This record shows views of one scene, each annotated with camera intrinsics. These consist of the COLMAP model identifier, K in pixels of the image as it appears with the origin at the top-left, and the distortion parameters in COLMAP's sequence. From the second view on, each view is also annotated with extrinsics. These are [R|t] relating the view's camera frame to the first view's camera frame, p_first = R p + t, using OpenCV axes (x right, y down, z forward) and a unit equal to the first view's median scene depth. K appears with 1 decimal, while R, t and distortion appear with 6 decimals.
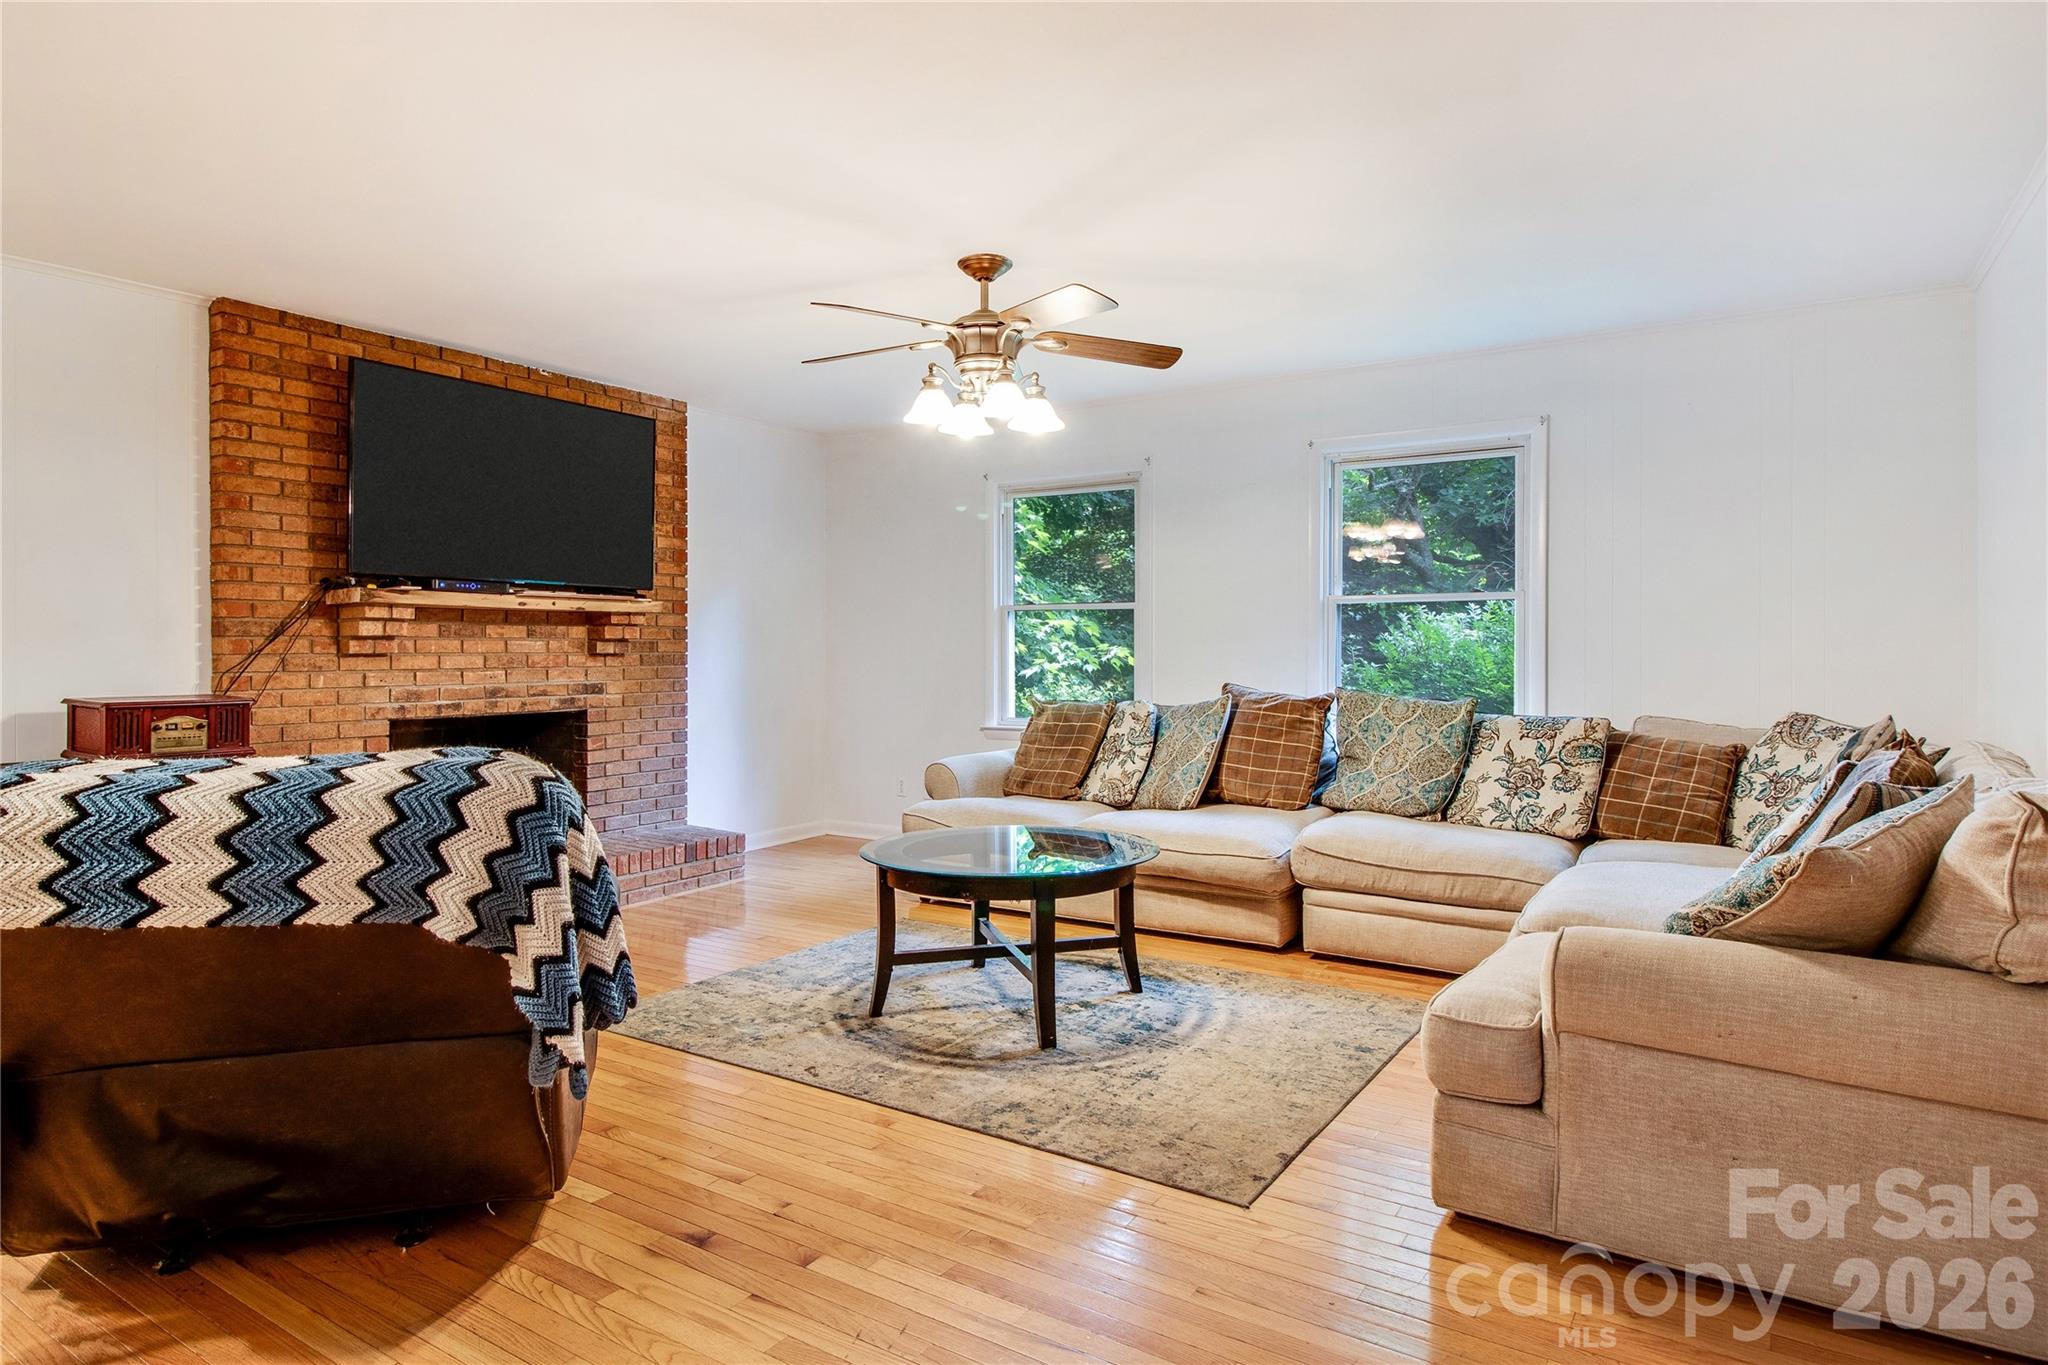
lens RADIAL K [[1172.1, 0, 1020.0], [0, 1172.1, 675.6], [0, 0, 1]] dist [0.000590, -0.002573]
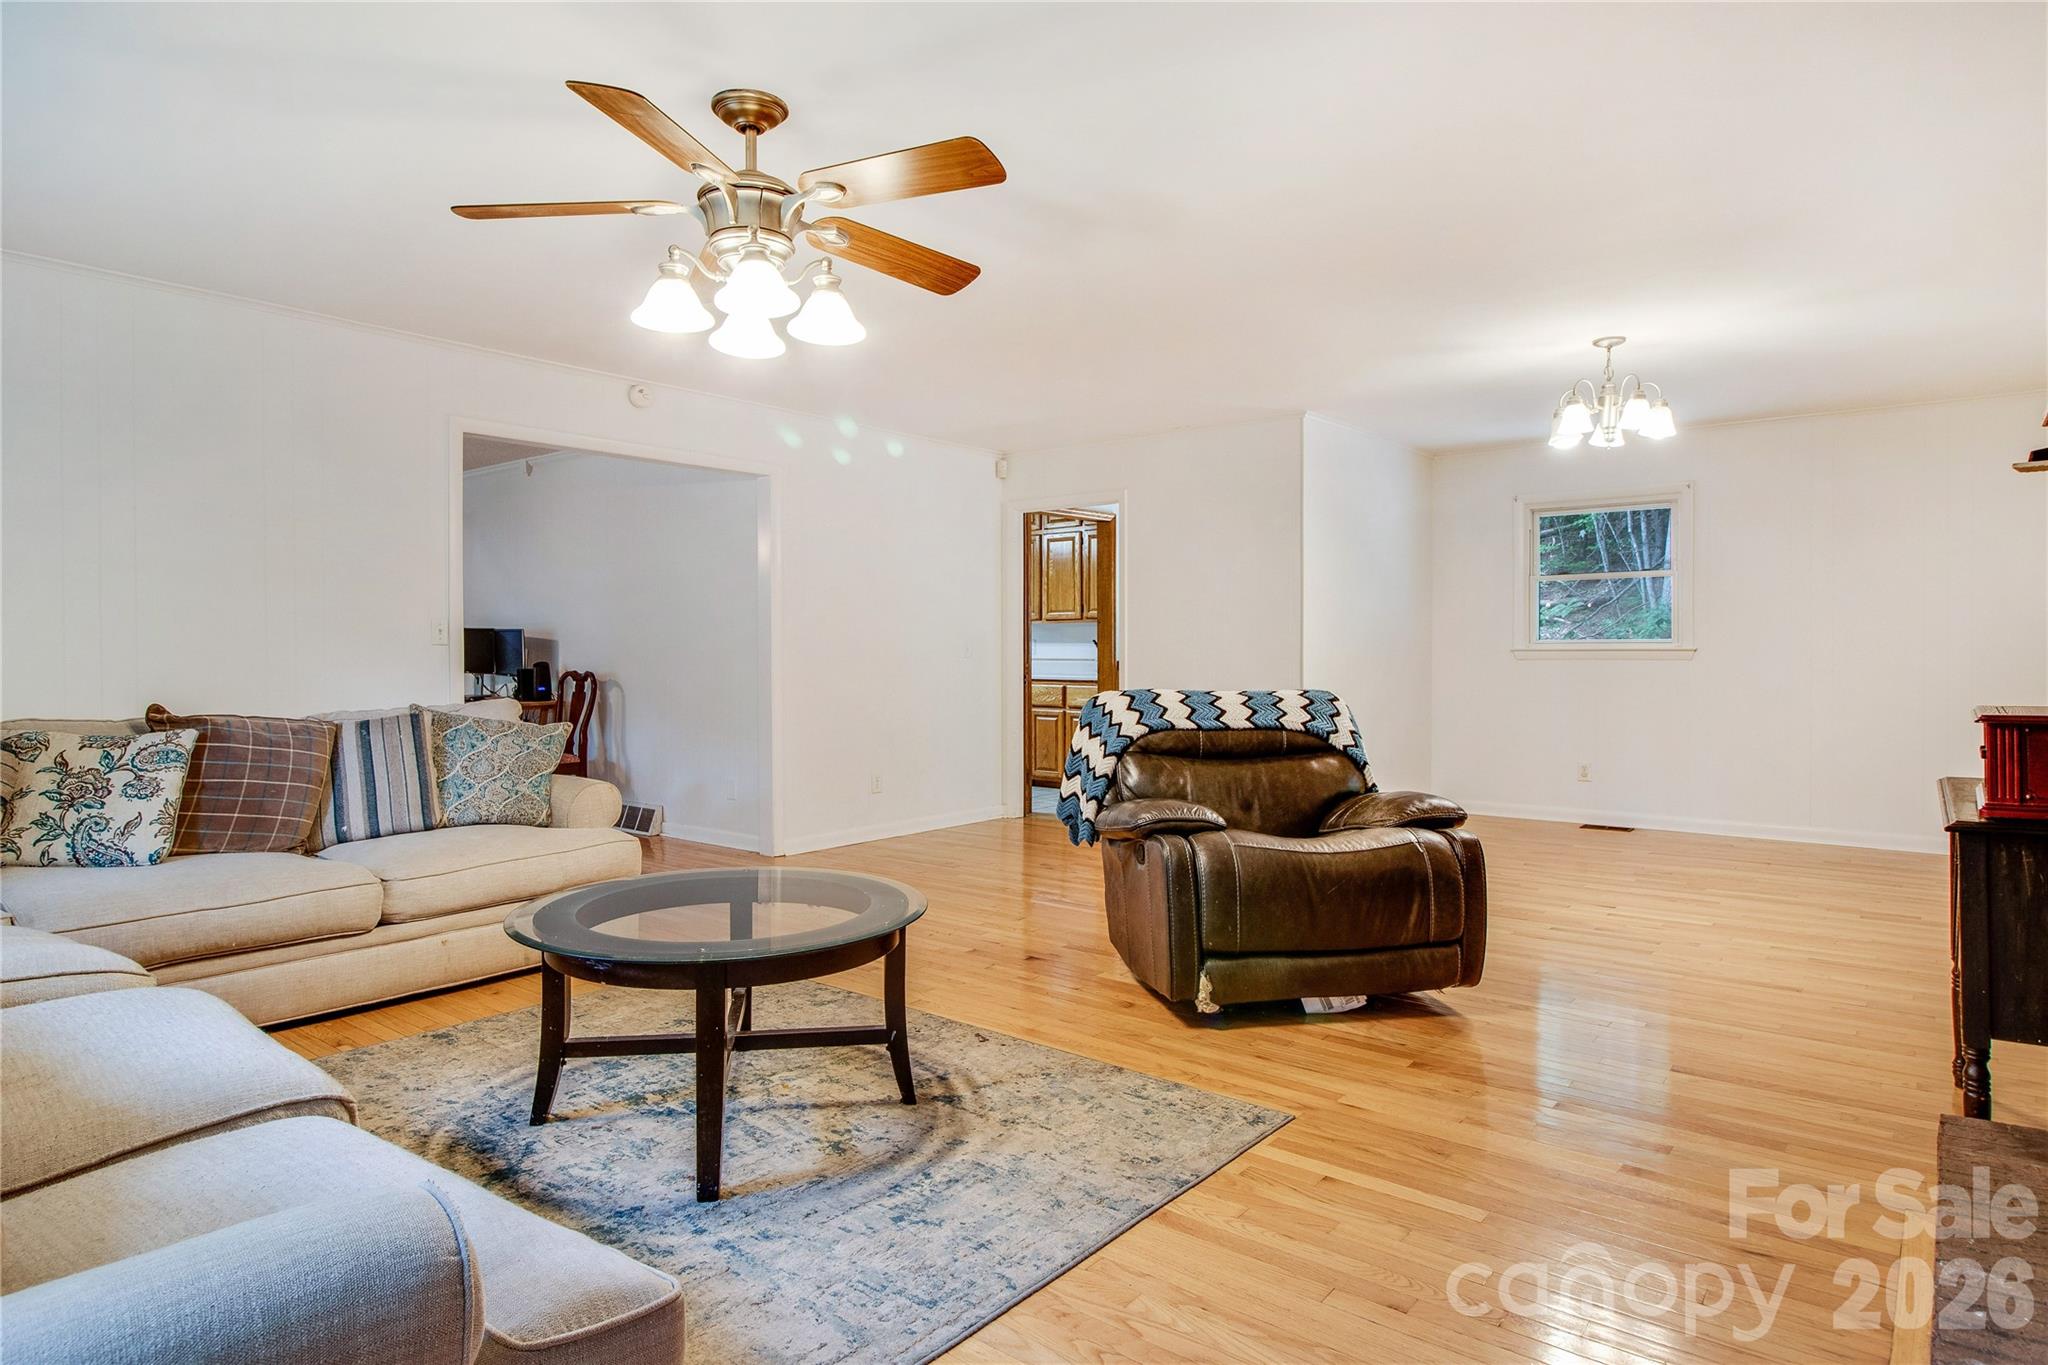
lens RADIAL K [[1172.1, 0, 1023.7], [0, 1172.1, 670.0], [0, 0, 1]] dist [0.000590, -0.002573]
pose [[-0.994758, -0.002933, 0.102211, -0.281478], [0.000985, 0.999267, 0.038264, -0.031685], [-0.102248, 0.038164, -0.994027, 1.775489]]
